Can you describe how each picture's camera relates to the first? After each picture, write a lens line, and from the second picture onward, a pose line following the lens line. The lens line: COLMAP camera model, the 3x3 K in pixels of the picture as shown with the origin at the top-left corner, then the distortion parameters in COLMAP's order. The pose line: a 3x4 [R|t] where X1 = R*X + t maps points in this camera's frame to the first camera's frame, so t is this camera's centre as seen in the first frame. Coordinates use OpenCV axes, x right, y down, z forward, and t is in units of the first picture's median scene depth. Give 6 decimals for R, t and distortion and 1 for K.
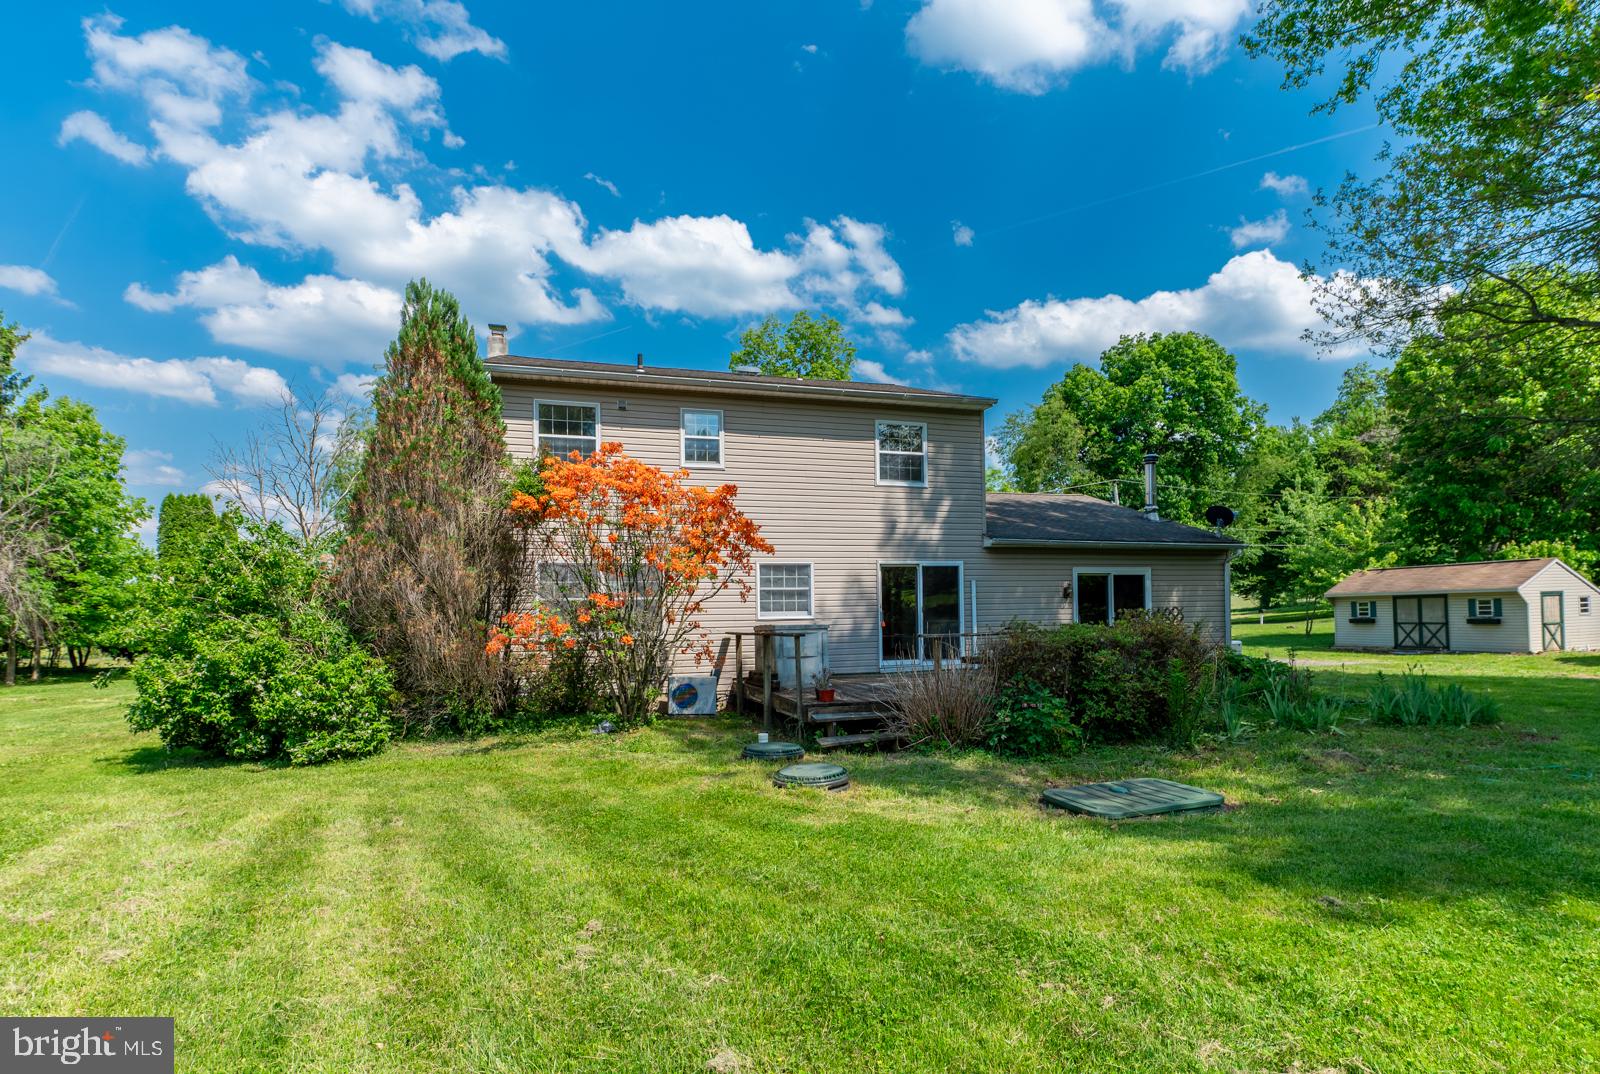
lens RADIAL K [[766.7, 0, 796.3], [0, 766.7, 598.8], [0, 0, 1]] dist [-0.008363, -0.000317]
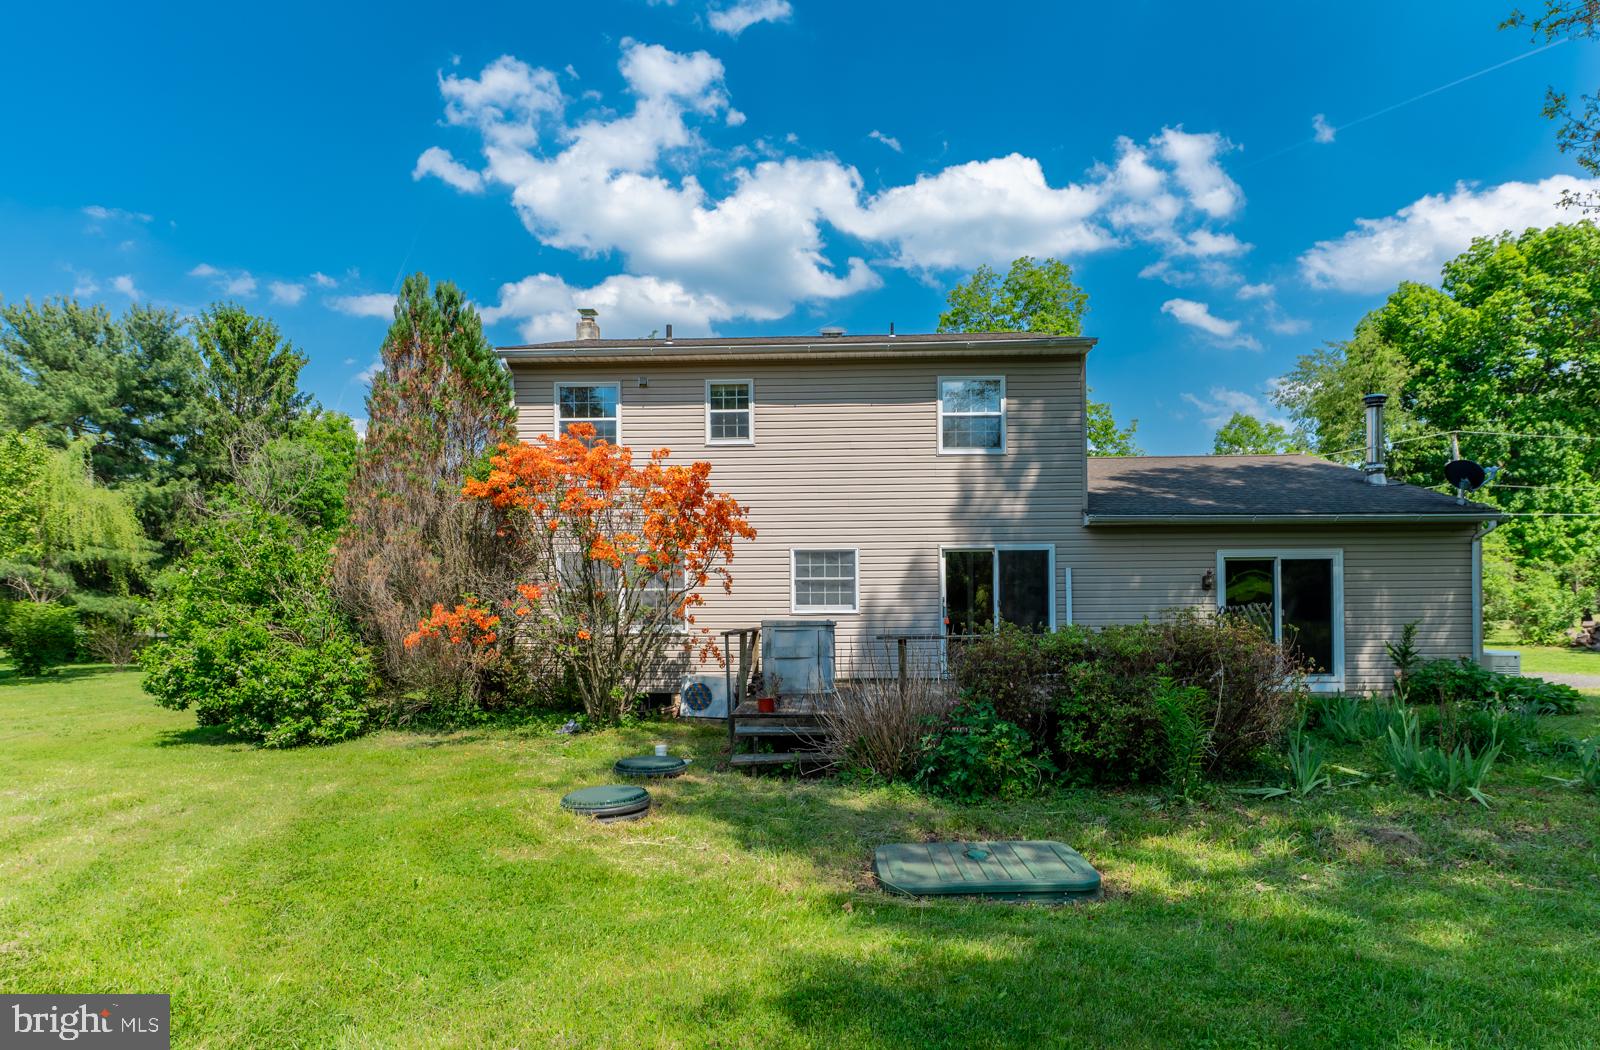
lens RADIAL K [[833.6, 0, 799.8], [0, 833.6, 586.8], [0, 0, 1]] dist [-0.007491, -0.000076]
pose [[0.948312, 0.002186, -0.317333, 0.245663], [-0.002359, 0.999997, -0.000159, -0.003349], [0.317332, 0.000899, 0.948314, 0.088461]]
